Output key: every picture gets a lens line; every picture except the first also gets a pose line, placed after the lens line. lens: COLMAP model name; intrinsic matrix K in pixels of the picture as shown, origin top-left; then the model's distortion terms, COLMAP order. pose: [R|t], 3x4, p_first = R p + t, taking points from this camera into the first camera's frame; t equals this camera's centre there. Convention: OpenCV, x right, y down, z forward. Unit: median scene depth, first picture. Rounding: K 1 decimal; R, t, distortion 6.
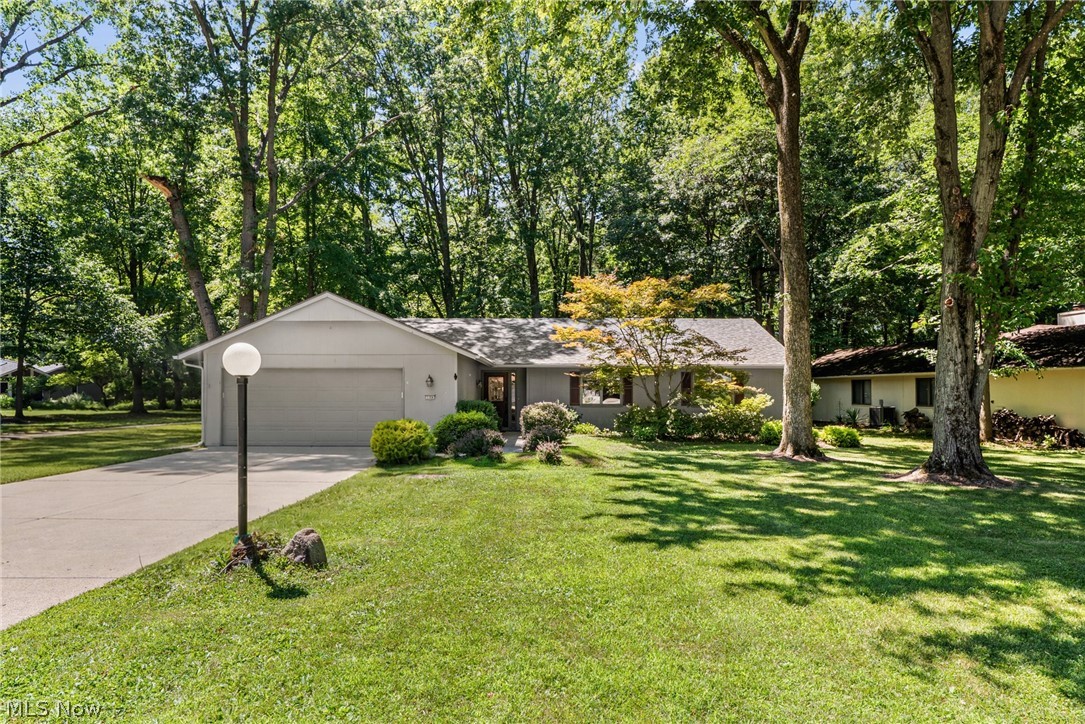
lens RADIAL K [[578.9, 0, 541.6], [0, 578.9, 363.0], [0, 0, 1]] dist [-0.017970, -0.001179]
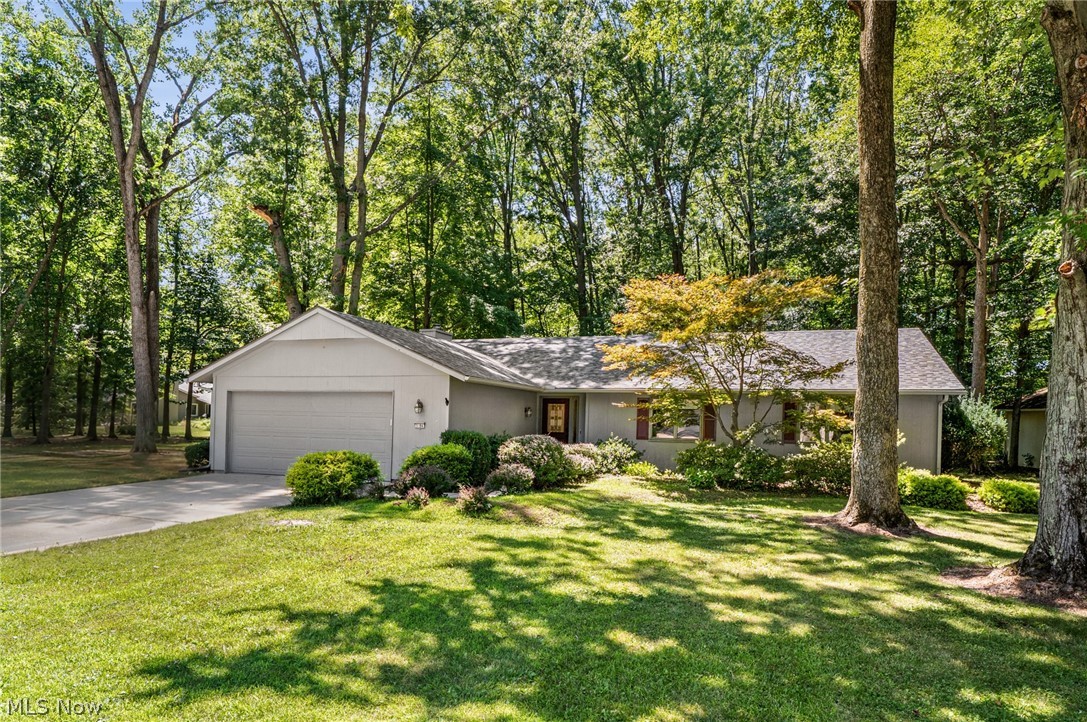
lens RADIAL K [[621.2, 0, 549.6], [0, 621.2, 398.7], [0, 0, 1]] dist [-0.015501, -0.000294]
pose [[0.956045, 0.005016, -0.293176, 0.290841], [-0.001396, 0.999920, 0.012555, 0.008432], [0.293215, -0.011594, 0.955976, 0.207405]]
